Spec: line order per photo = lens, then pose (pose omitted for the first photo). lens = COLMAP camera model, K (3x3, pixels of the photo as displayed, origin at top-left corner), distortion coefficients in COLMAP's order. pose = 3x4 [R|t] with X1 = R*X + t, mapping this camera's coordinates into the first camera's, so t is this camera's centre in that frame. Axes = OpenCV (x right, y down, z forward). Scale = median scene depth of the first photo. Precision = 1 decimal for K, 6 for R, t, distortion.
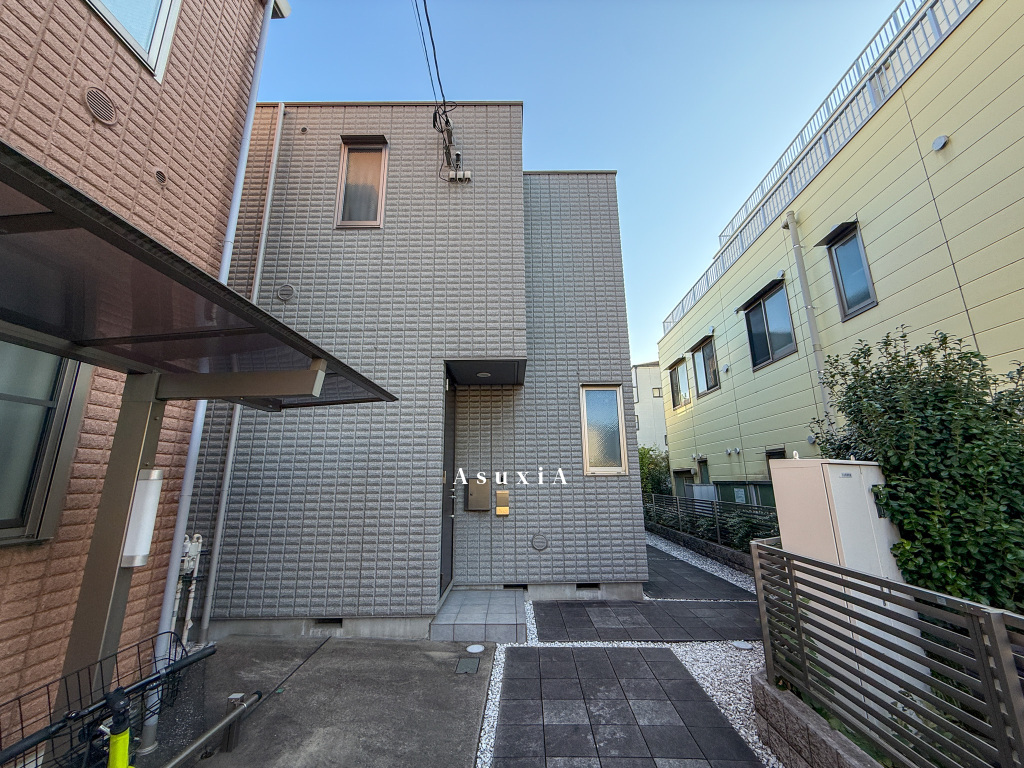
lens RADIAL K [[407.5, 0, 514.0], [0, 407.5, 383.7], [0, 0, 1]] dist [0.000551, -0.000385]
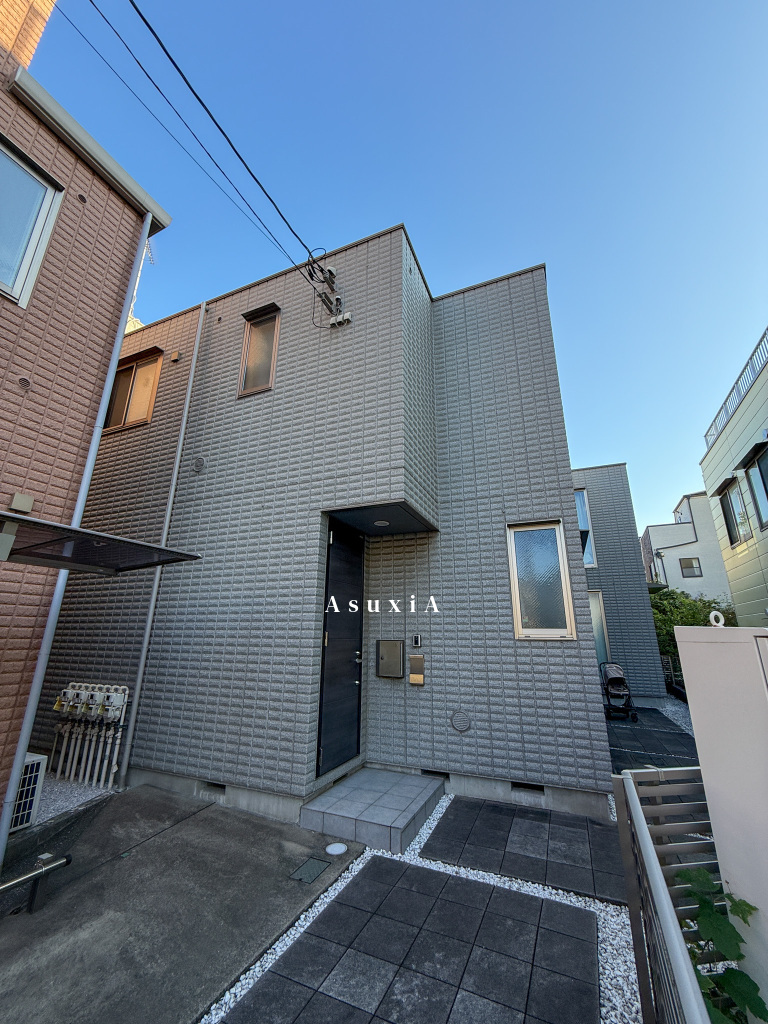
lens RADIAL K [[407.5, 0, 384.6], [0, 407.5, 511.5], [0, 0, 1]] dist [0.000551, -0.000385]
pose [[0.917993, -0.097314, -0.384471, 0.304275], [0.073247, 0.994353, -0.076792, 0.023030], [0.389773, 0.042333, 0.919937, 0.184237]]
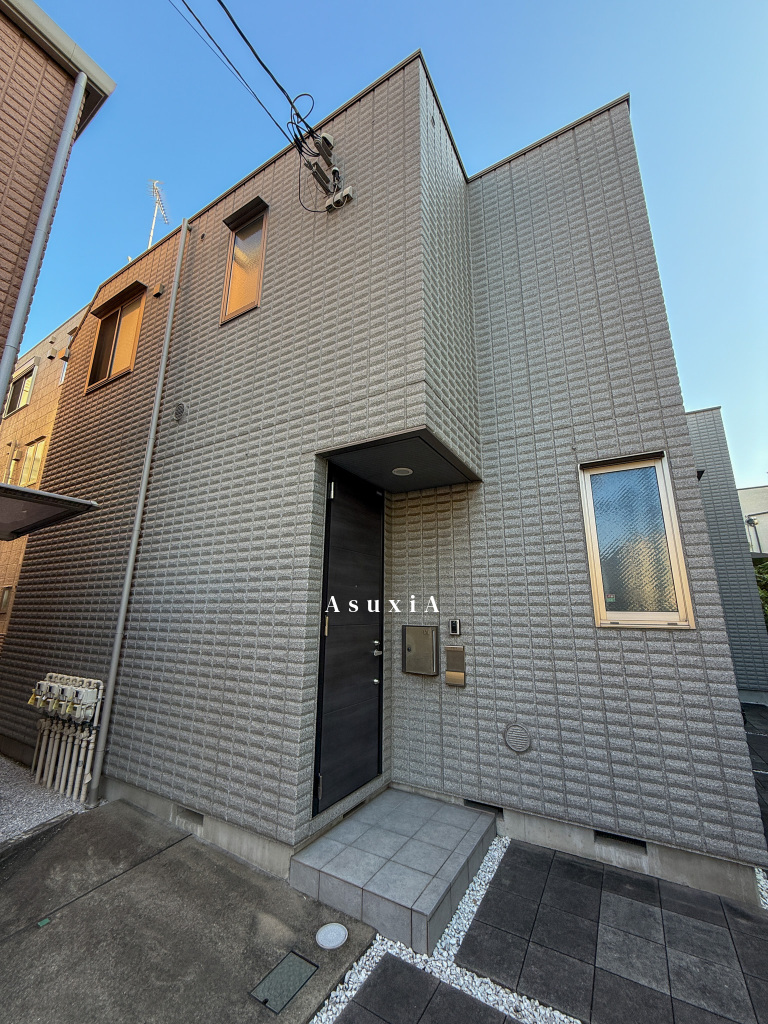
lens RADIAL K [[407.5, 0, 384.2], [0, 407.5, 511.7], [0, 0, 1]] dist [0.000551, -0.000385]
pose [[0.861487, -0.104209, -0.496972, 0.245028], [0.099092, 0.994400, -0.036740, 0.070562], [0.498018, -0.017595, 0.866988, 0.434139]]
